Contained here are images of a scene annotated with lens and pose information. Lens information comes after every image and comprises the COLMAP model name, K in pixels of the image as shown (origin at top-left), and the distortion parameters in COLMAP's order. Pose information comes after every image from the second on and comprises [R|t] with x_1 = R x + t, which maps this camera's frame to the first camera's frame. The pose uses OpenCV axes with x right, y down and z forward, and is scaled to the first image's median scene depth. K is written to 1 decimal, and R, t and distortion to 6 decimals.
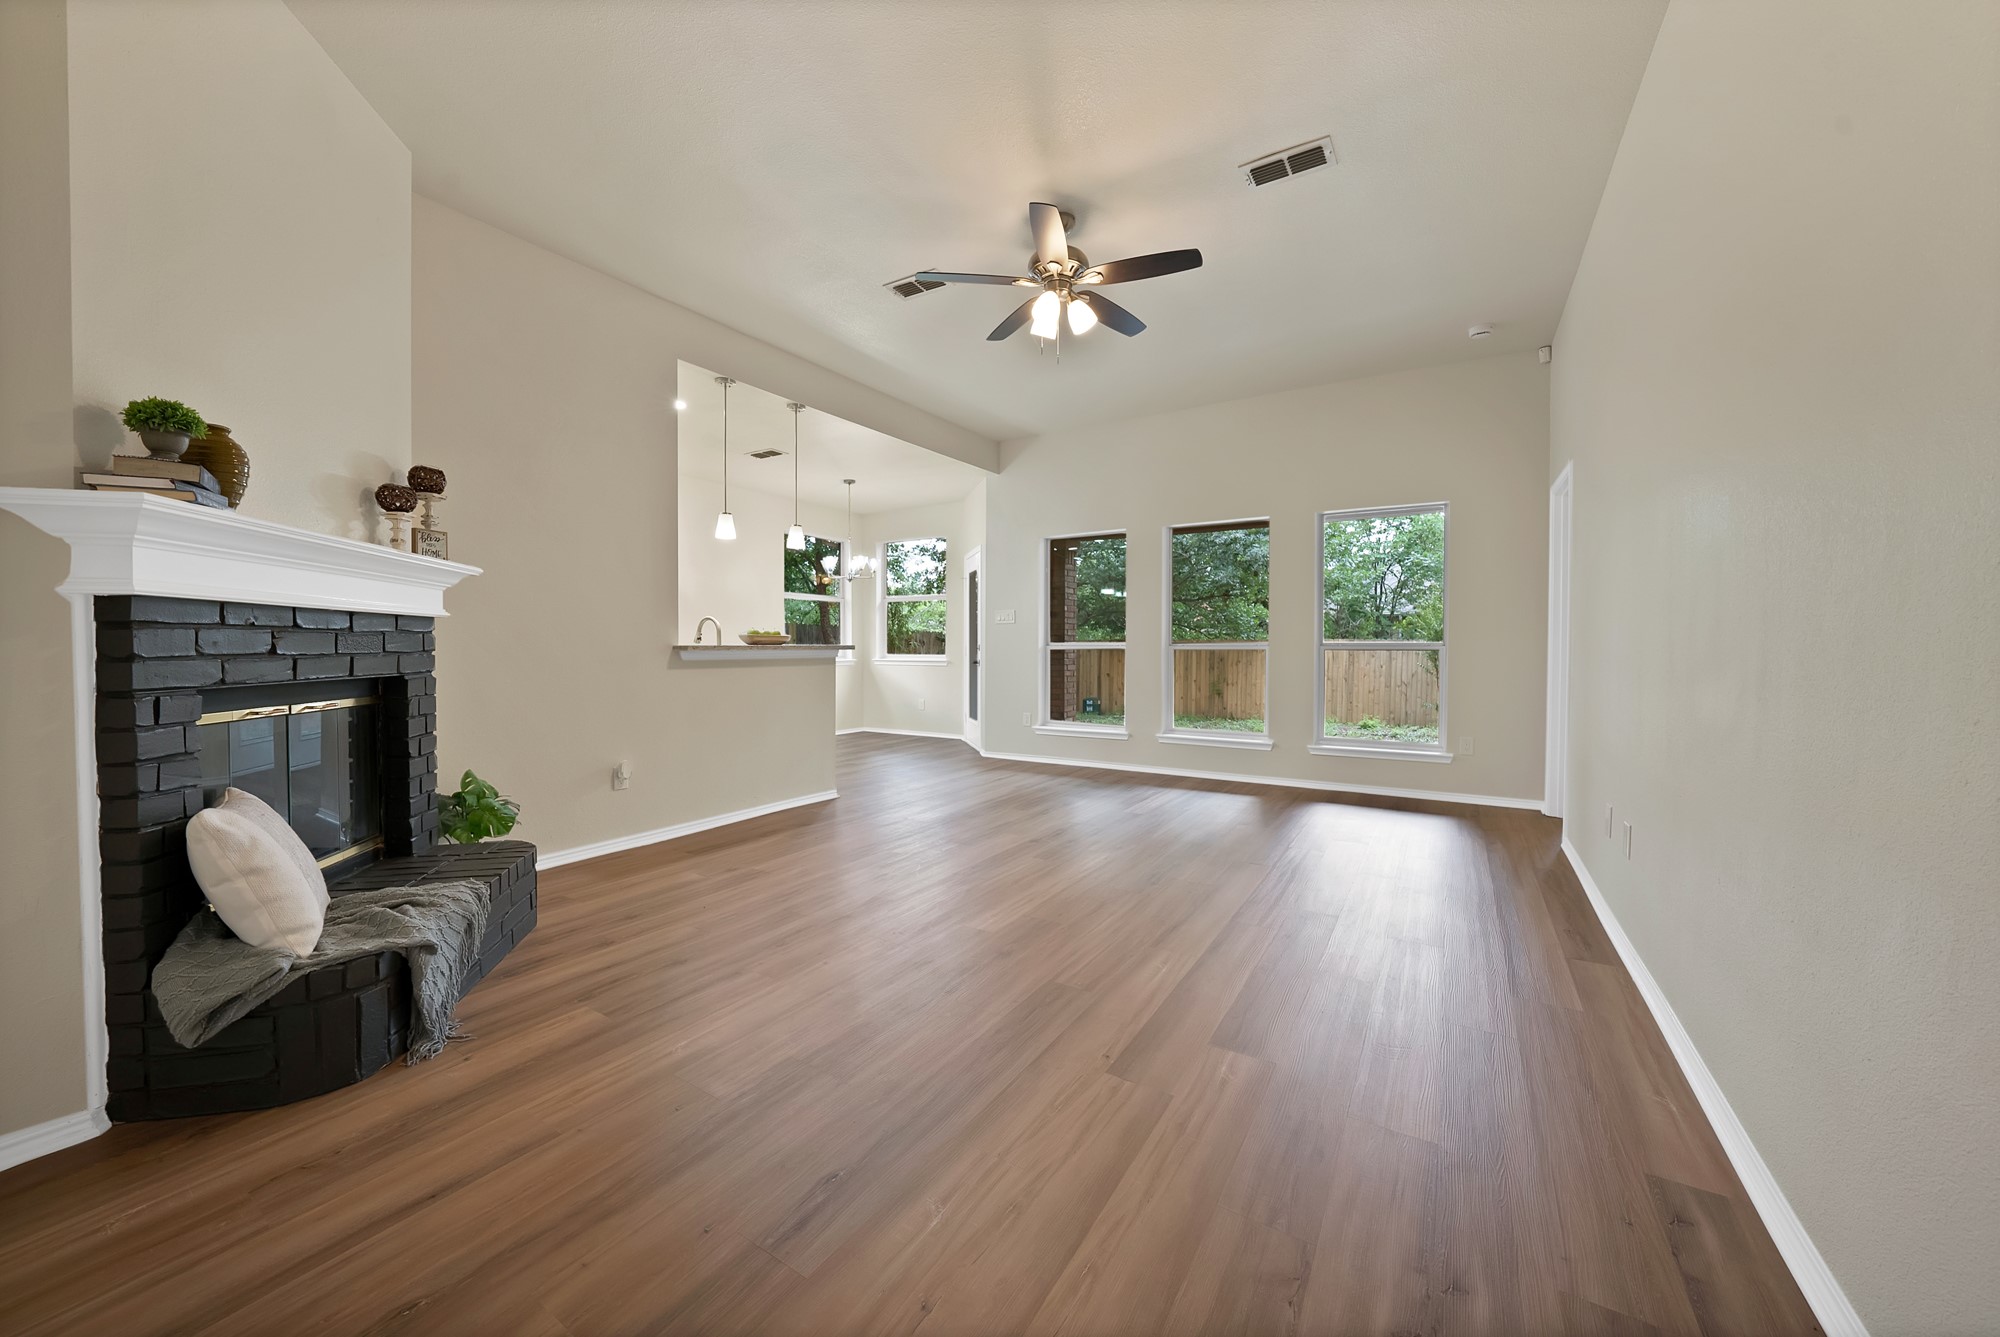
lens RADIAL K [[714.7, 0, 997.4], [0, 714.7, 662.3], [0, 0, 1]] dist [-0.020147, 0.000277]
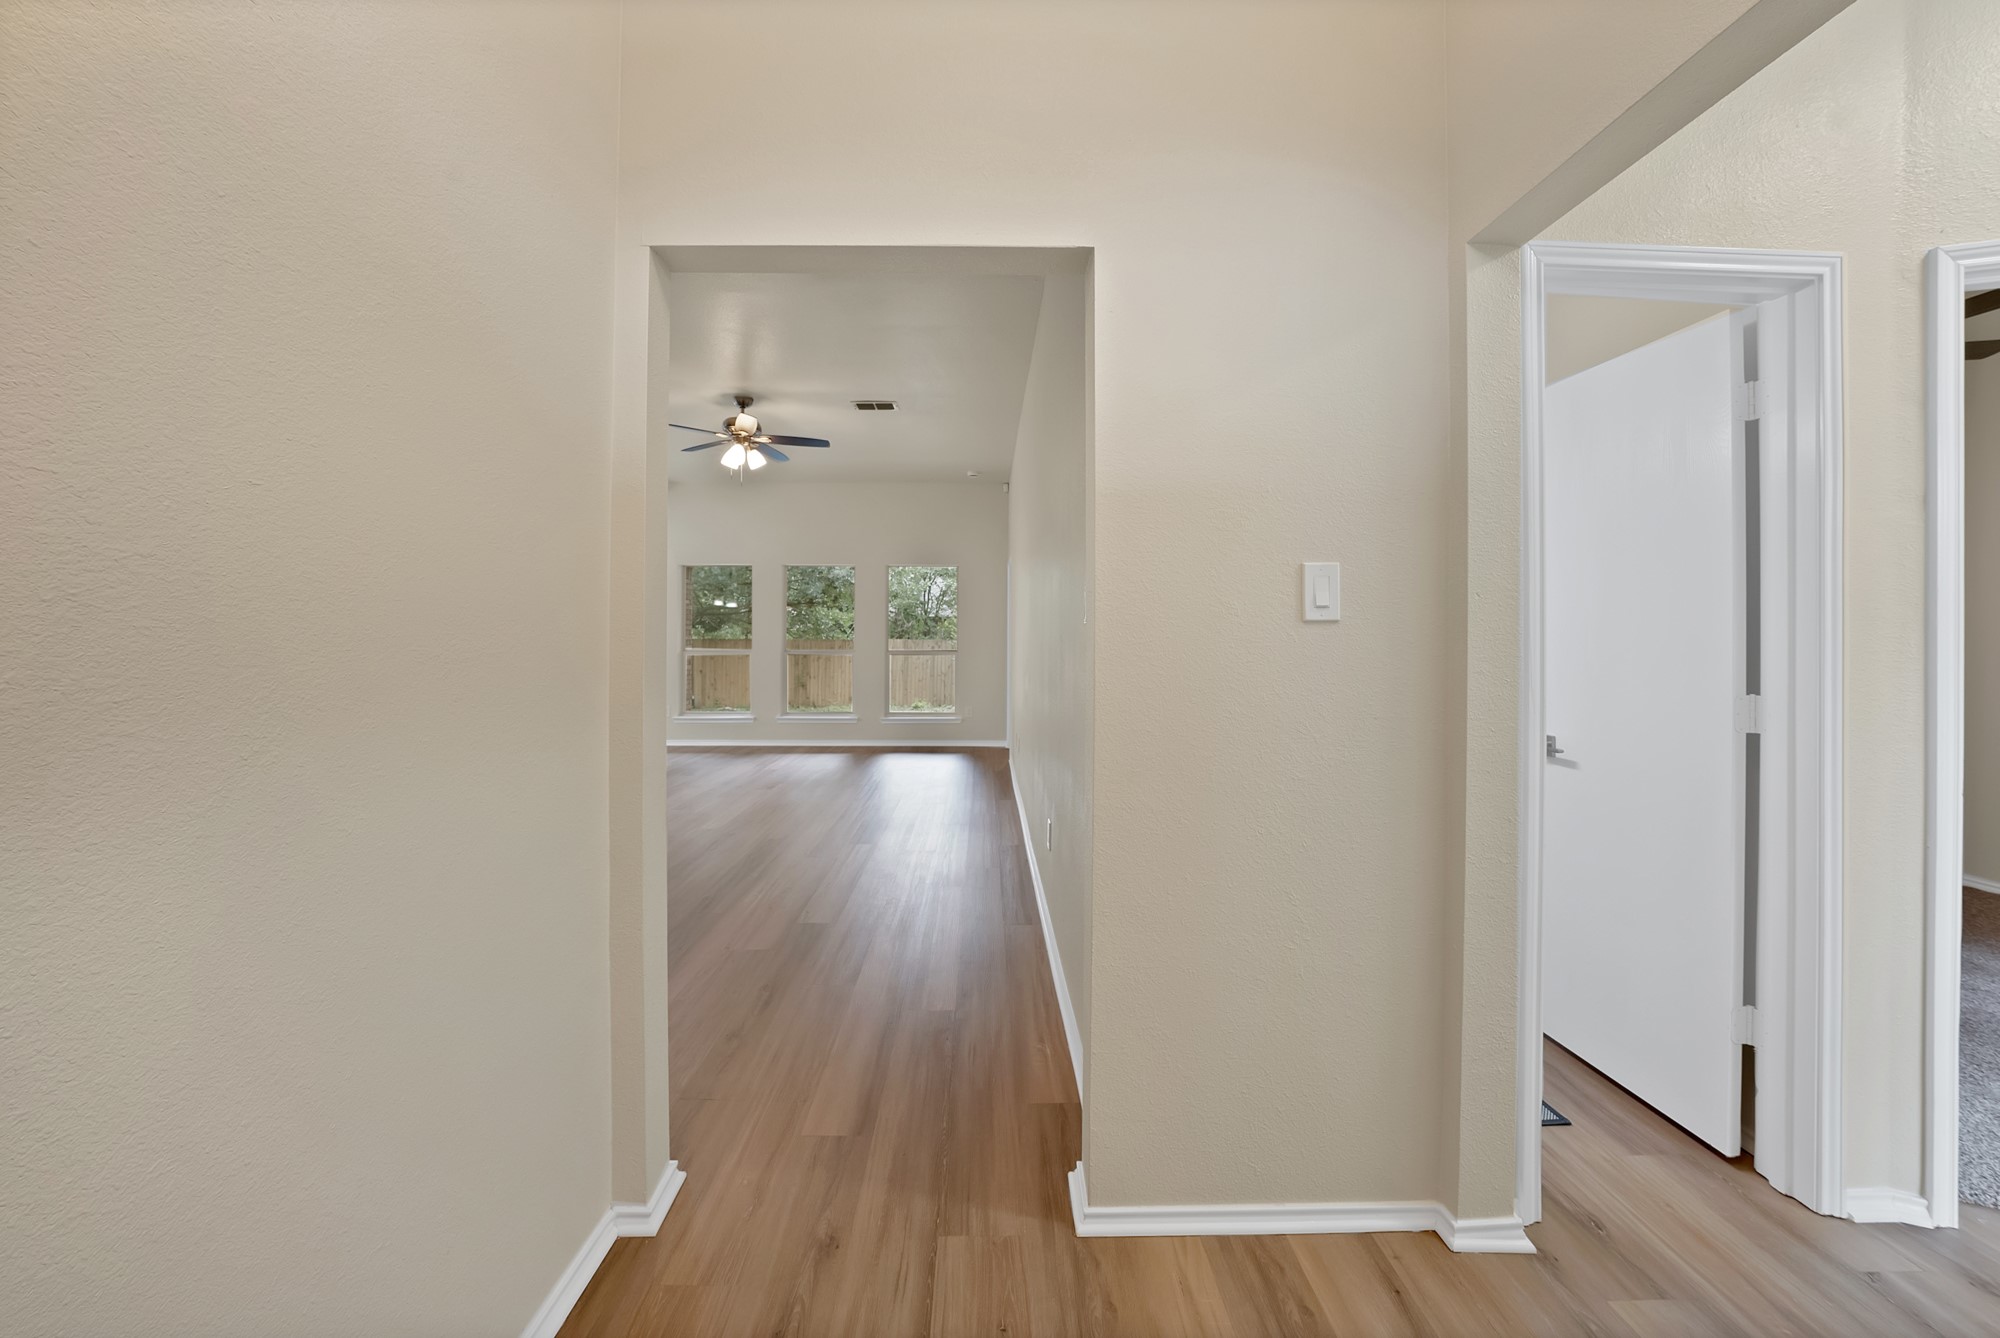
lens RADIAL K [[691.2, 0, 994.2], [0, 691.2, 642.6], [0, 0, 1]] dist [-0.014879, 0.000291]
pose [[0.832087, 0.004596, 0.554625, -0.212459], [0.005280, 0.999855, -0.016208, -0.023843], [-0.554619, 0.016415, 0.831942, -0.434361]]
